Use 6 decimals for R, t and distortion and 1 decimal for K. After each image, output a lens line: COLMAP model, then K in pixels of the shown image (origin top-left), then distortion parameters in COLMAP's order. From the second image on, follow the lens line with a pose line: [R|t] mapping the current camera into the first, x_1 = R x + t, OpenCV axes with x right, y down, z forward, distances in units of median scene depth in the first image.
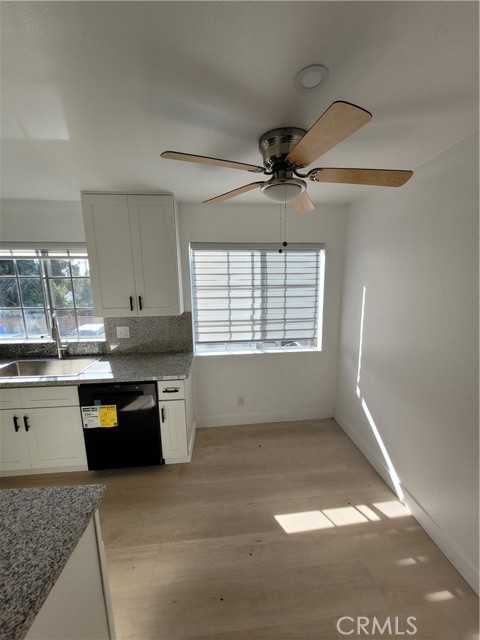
lens RADIAL K [[249.4, 0, 244.3], [0, 249.4, 321.4], [0, 0, 1]] dist [-0.000410, -0.000218]
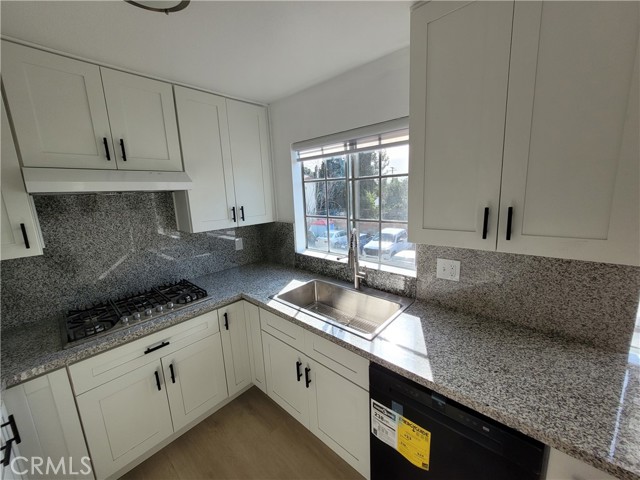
lens RADIAL K [[249.4, 0, 320.6], [0, 249.4, 236.1], [0, 0, 1]] dist [-0.000410, -0.000218]
pose [[0.673494, 0.111358, -0.730757, -0.289884], [-0.085114, 0.993695, 0.072982, -0.049936], [0.734276, 0.013045, 0.678725, 0.425092]]
